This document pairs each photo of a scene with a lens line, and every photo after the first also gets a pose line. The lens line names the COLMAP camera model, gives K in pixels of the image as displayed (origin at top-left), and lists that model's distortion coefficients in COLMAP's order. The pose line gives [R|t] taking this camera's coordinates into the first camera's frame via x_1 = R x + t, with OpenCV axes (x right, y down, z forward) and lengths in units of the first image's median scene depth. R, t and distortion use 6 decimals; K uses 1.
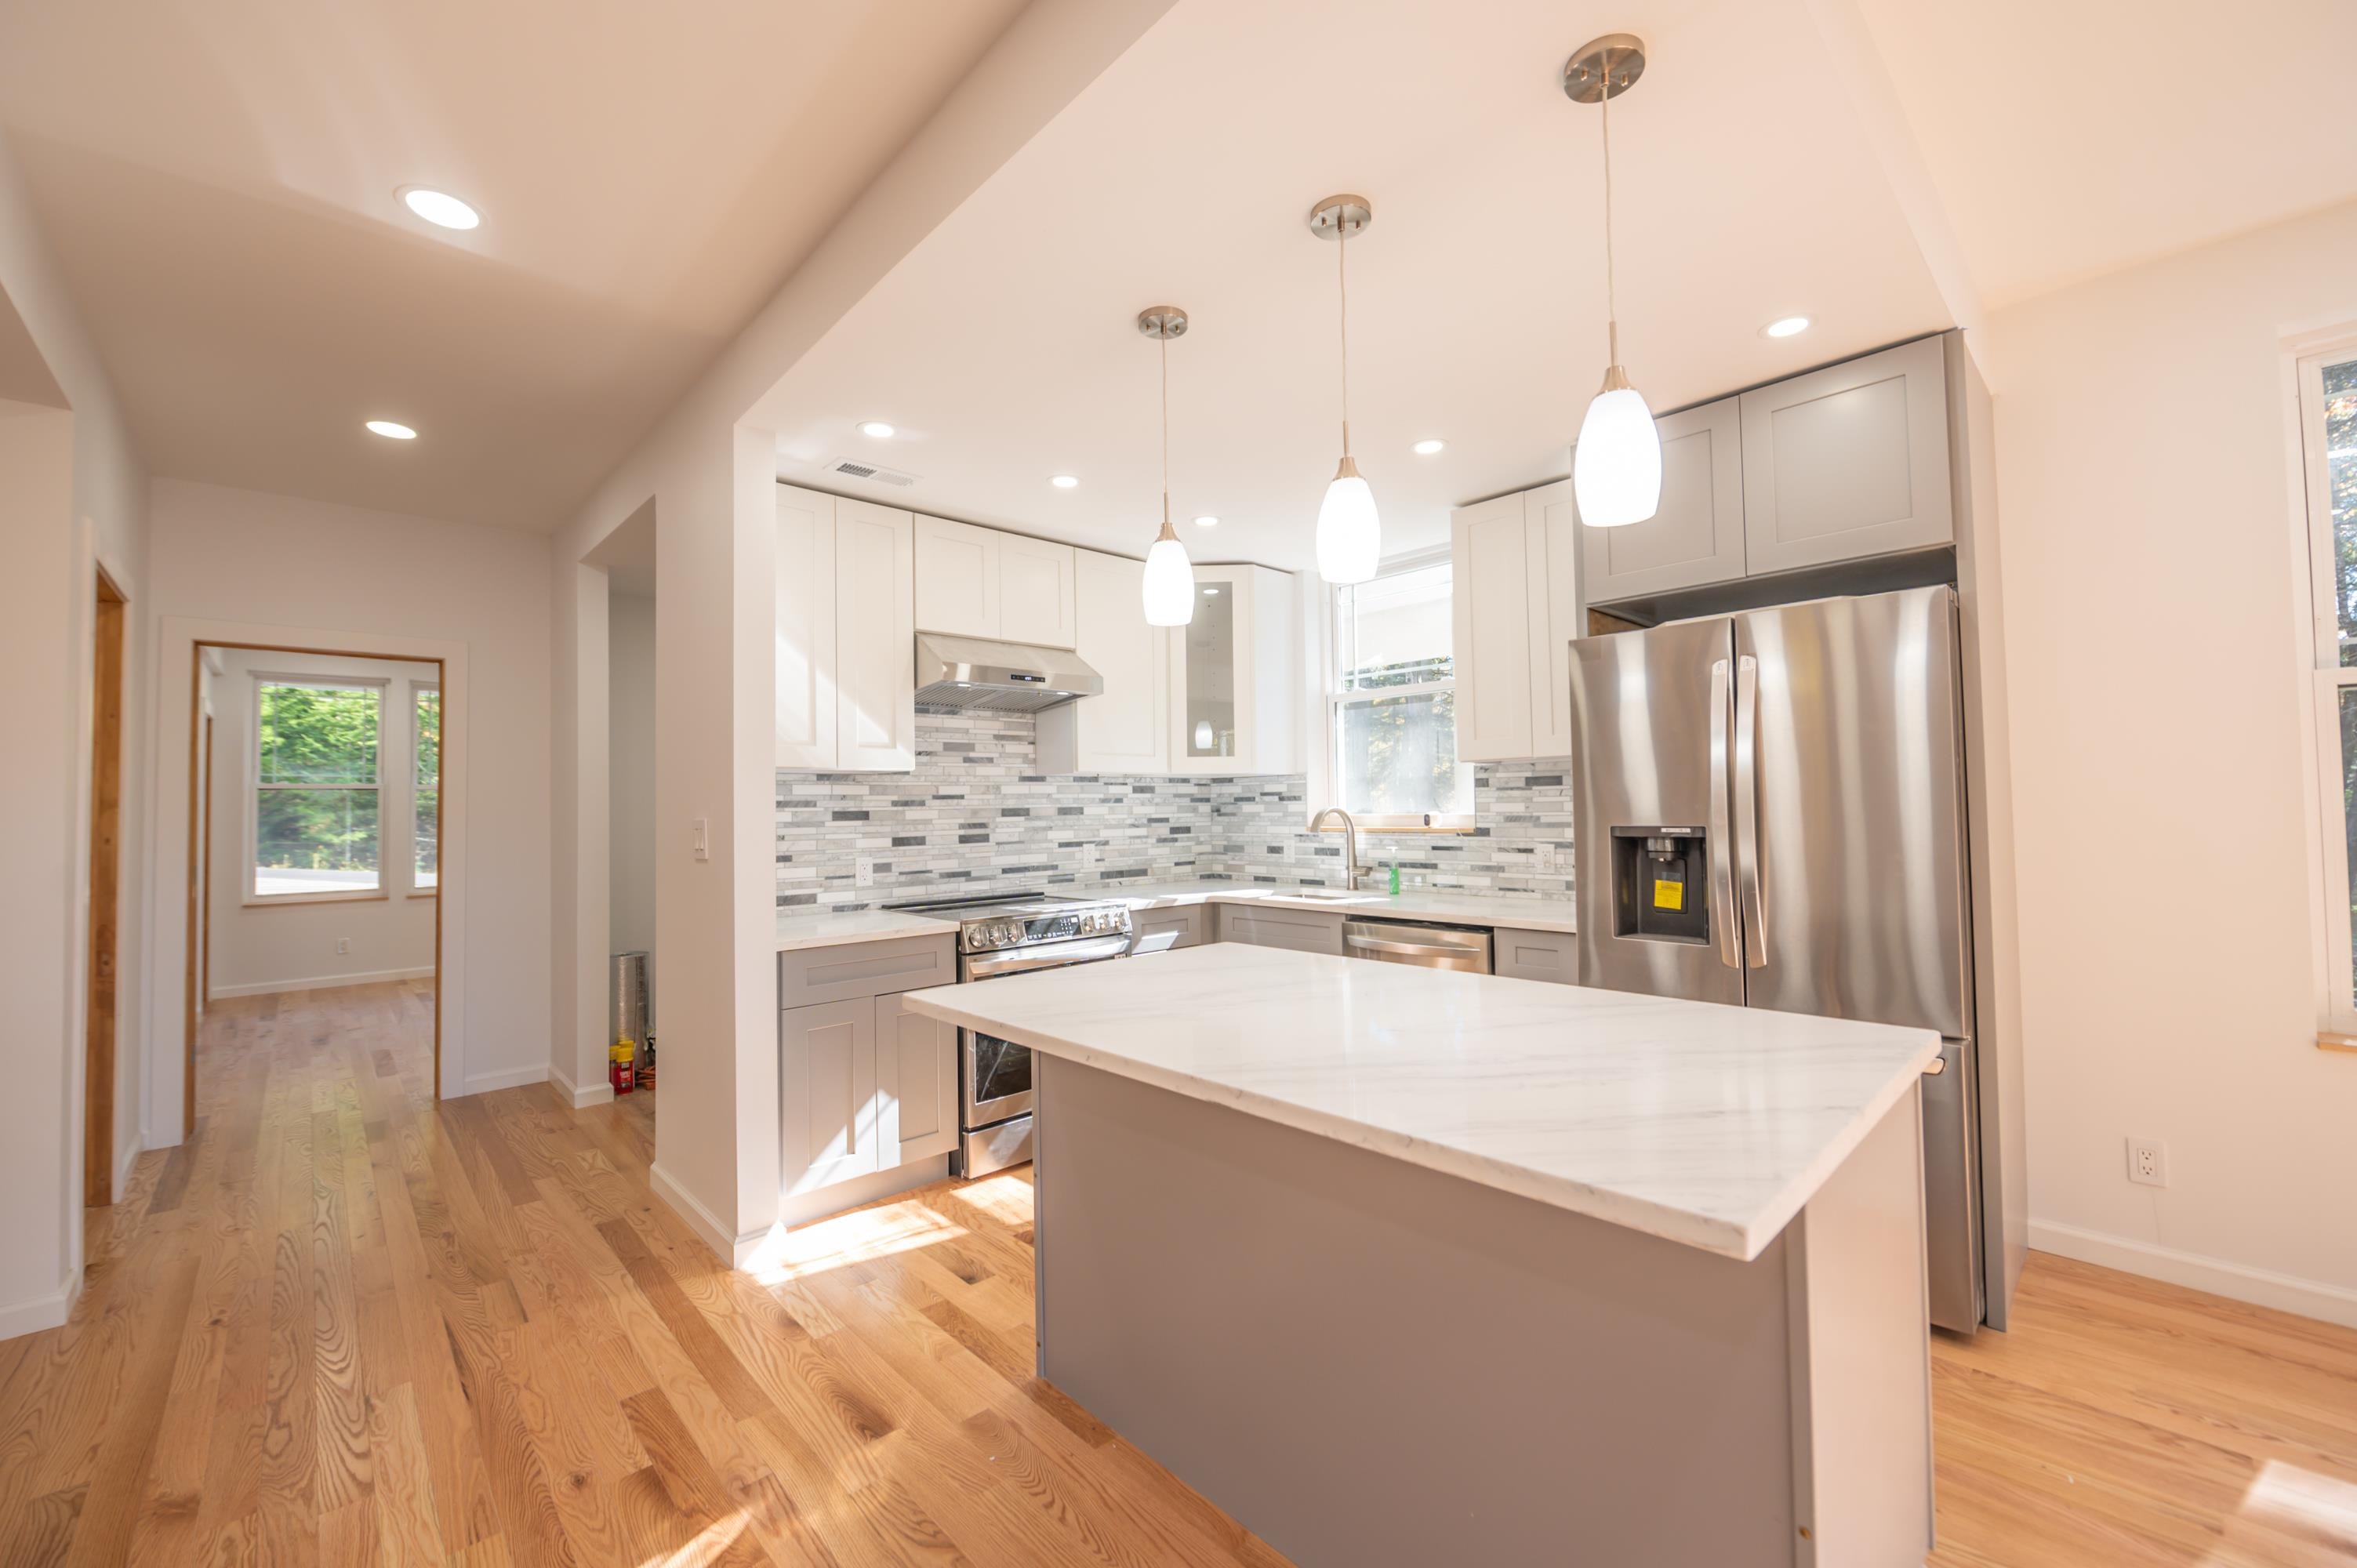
lens RADIAL K [[940.6, 0, 1169.4], [0, 940.6, 779.1], [0, 0, 1]] dist [-0.006093, 0.000078]
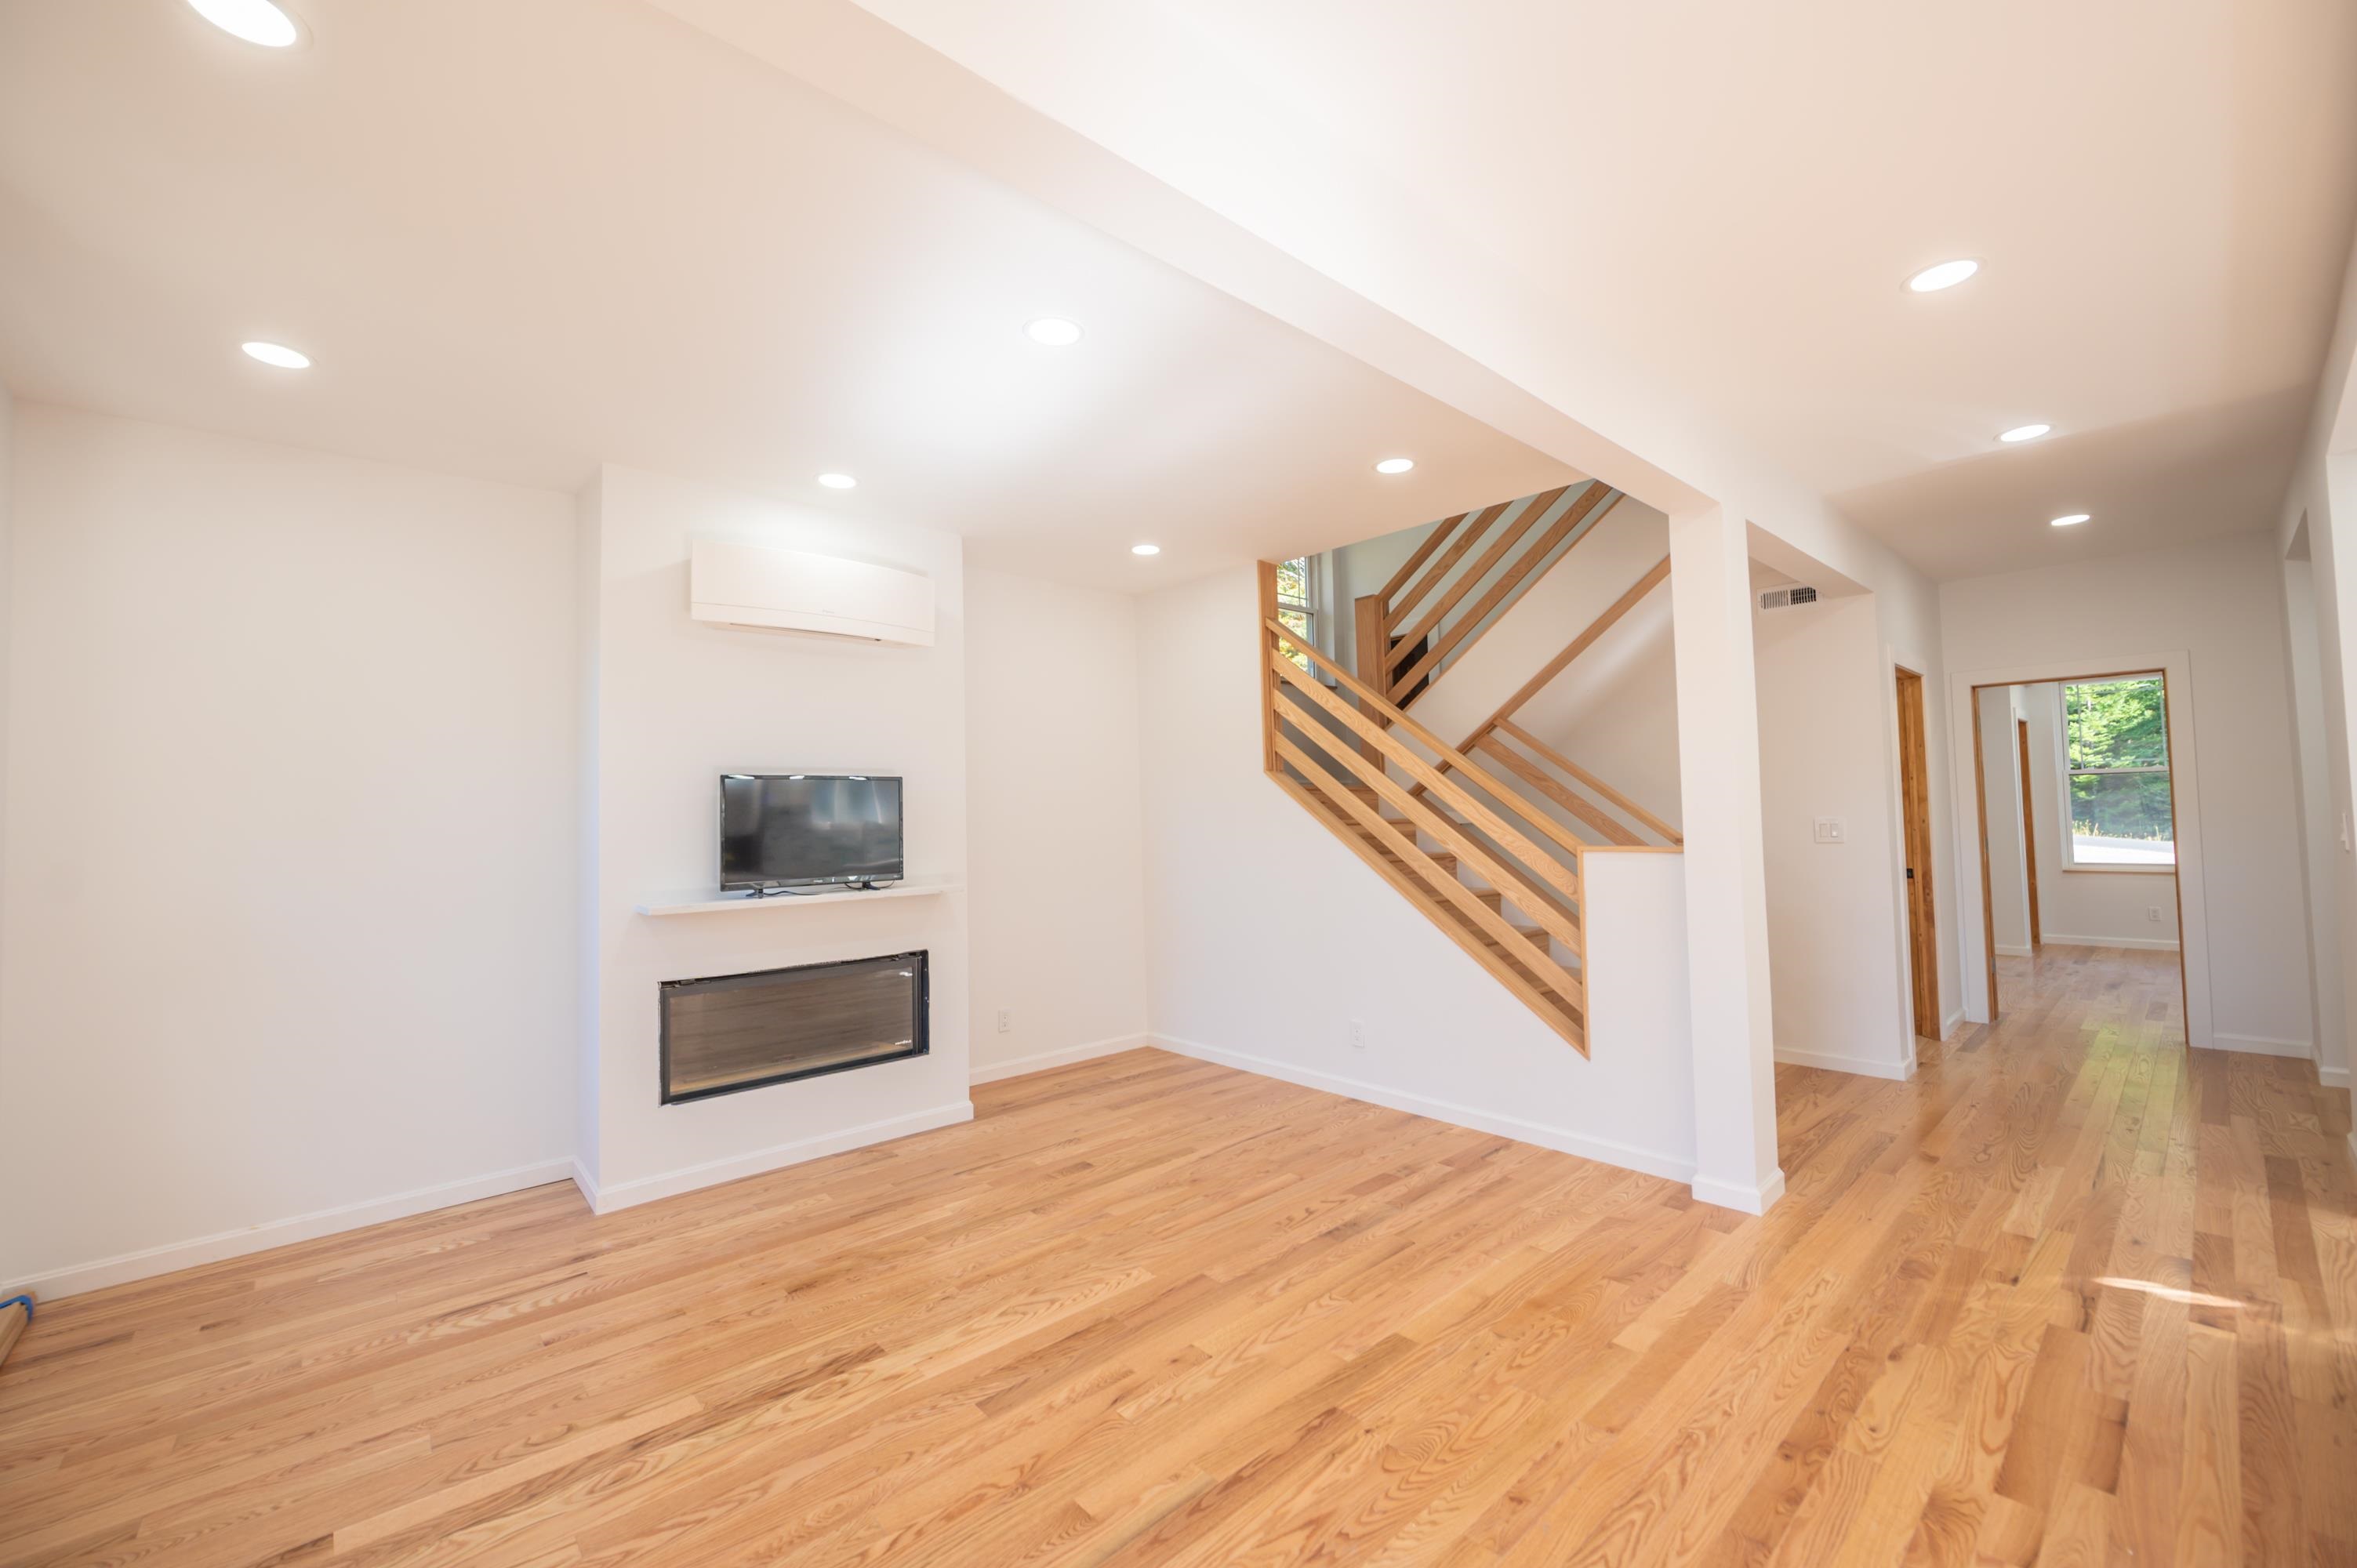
lens RADIAL K [[940.6, 0, 1169.4], [0, 940.6, 779.1], [0, 0, 1]] dist [-0.006093, 0.000078]
pose [[-0.016160, -0.023888, -0.999584, 0.432202], [0.056141, 0.998116, -0.024760, -0.032943], [0.998292, -0.056517, -0.014788, -0.243247]]
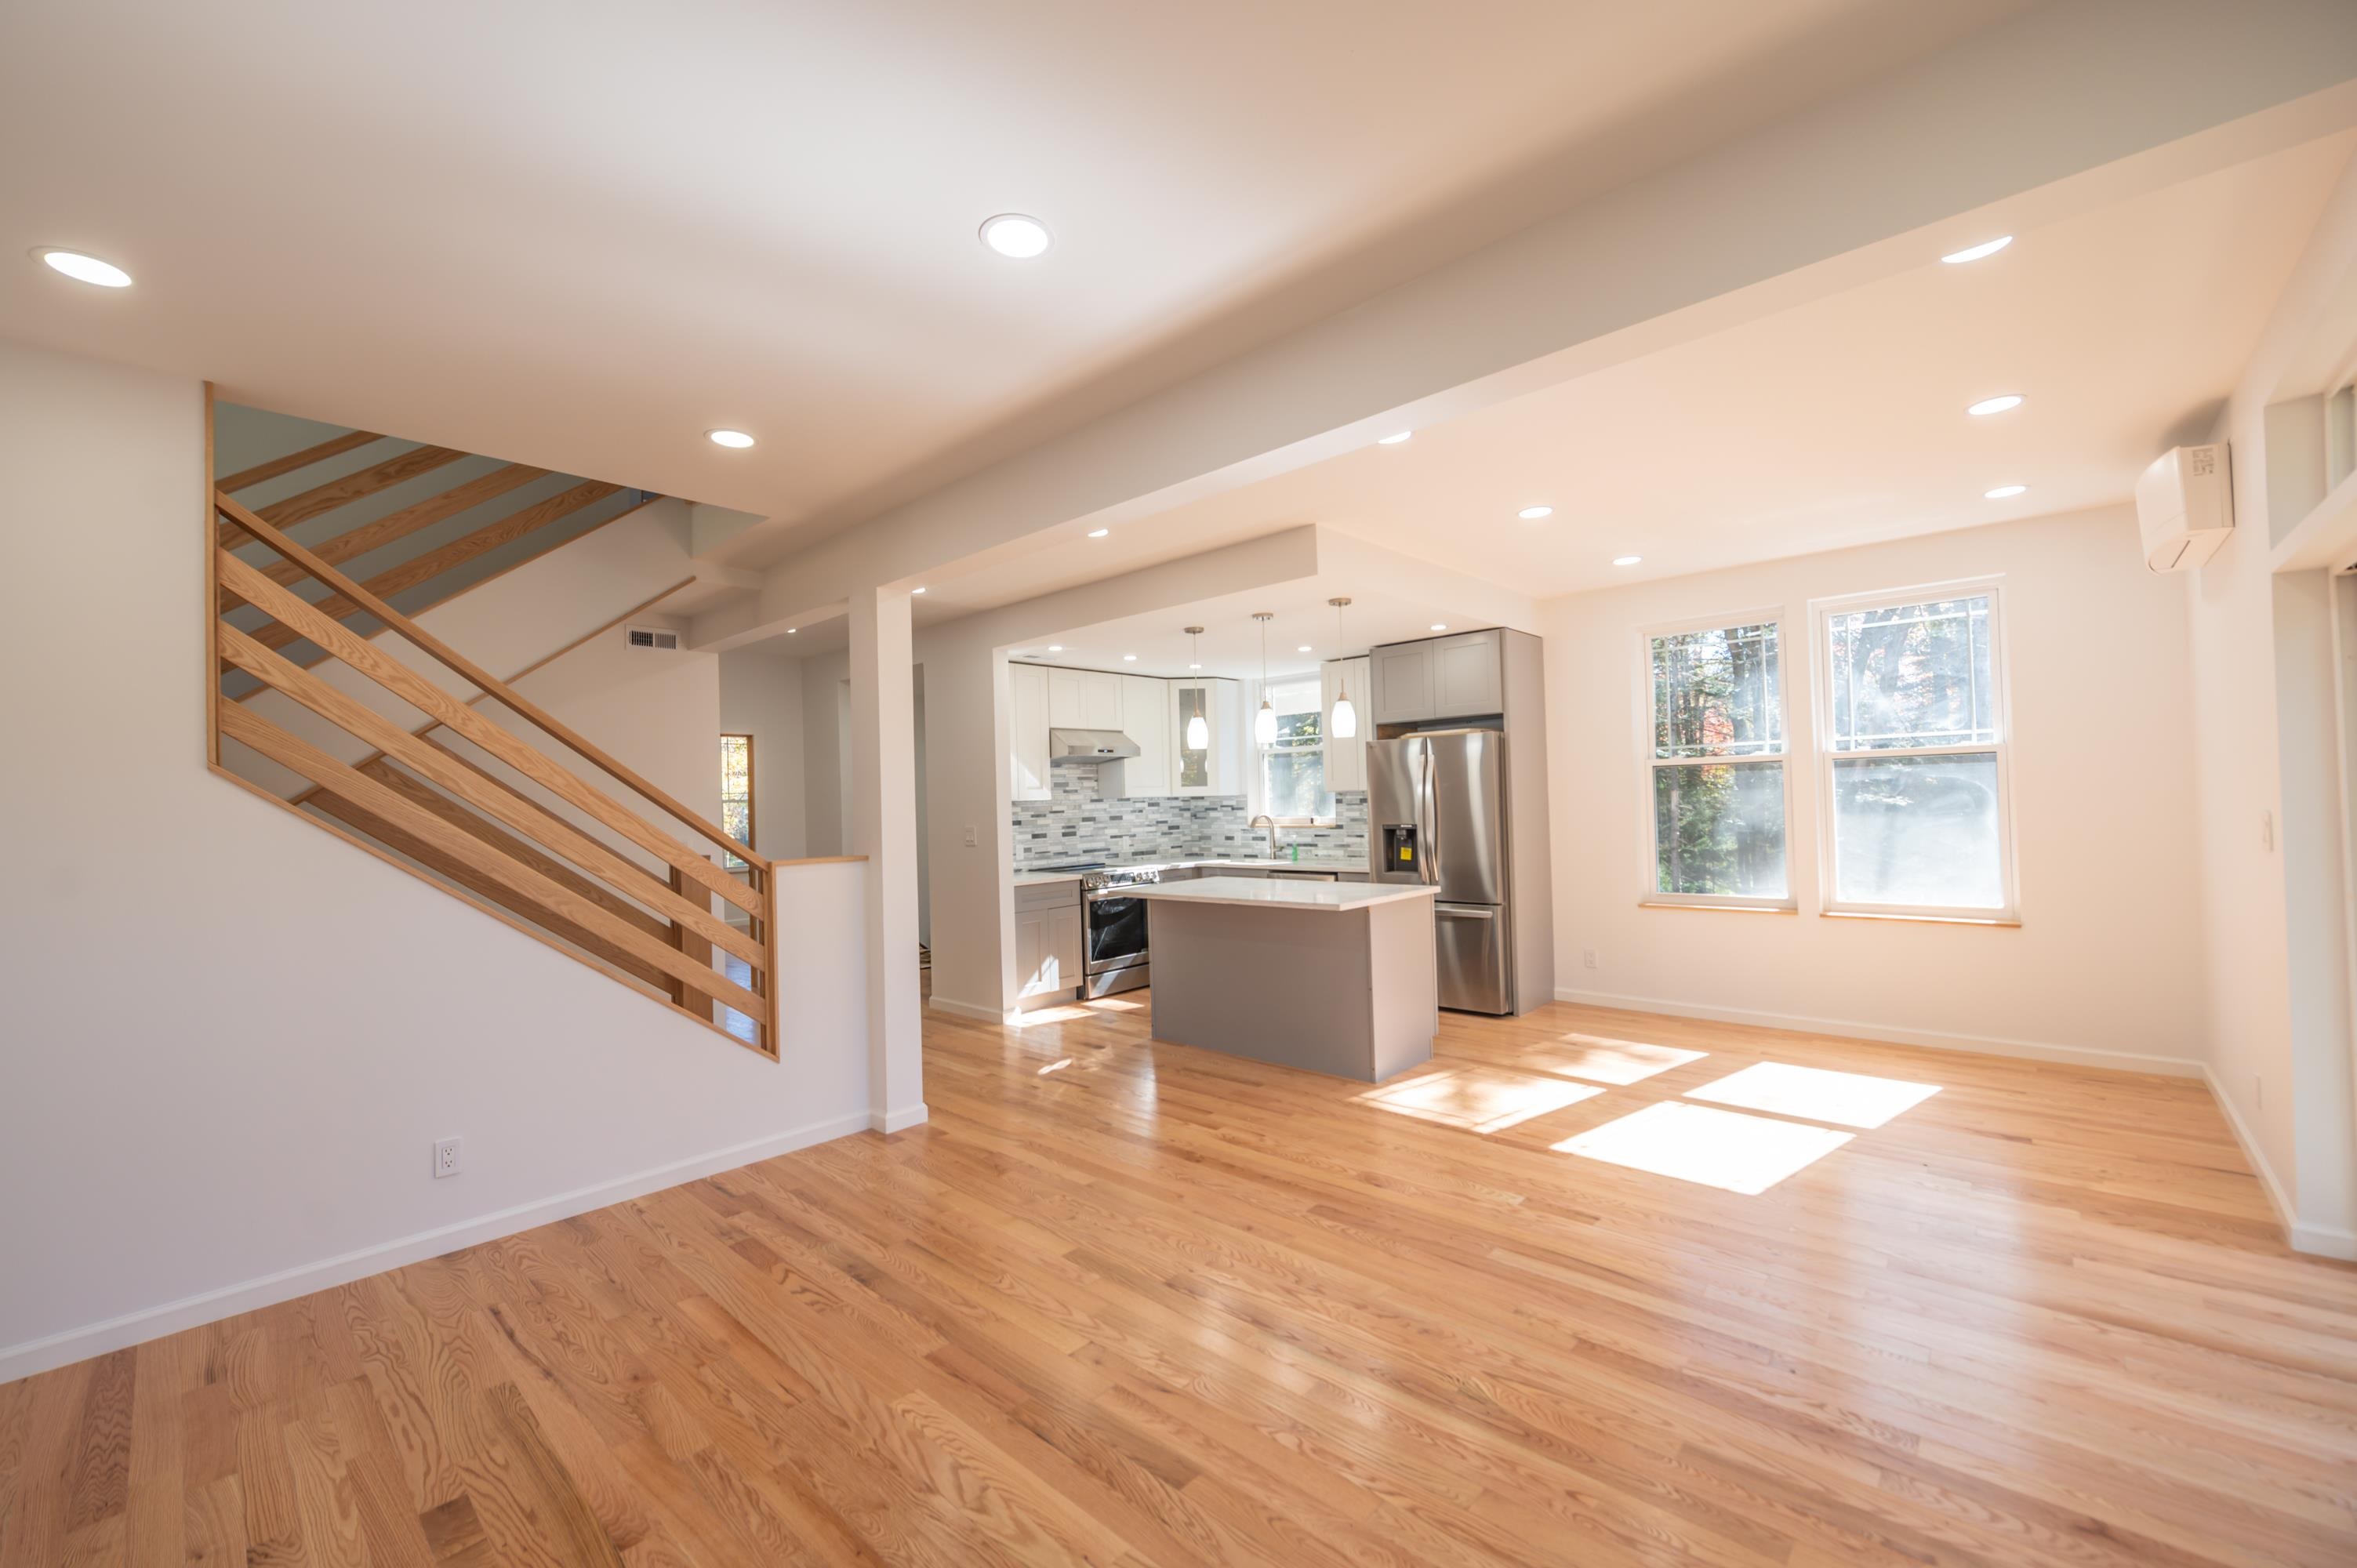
lens RADIAL K [[940.6, 0, 1169.4], [0, 940.6, 779.1], [0, 0, 1]] dist [-0.006093, 0.000078]
pose [[0.997100, -0.009233, 0.075541, -0.150947], [0.008750, 0.999939, 0.006724, -0.054992], [-0.075599, -0.006043, 0.997120, -0.851146]]
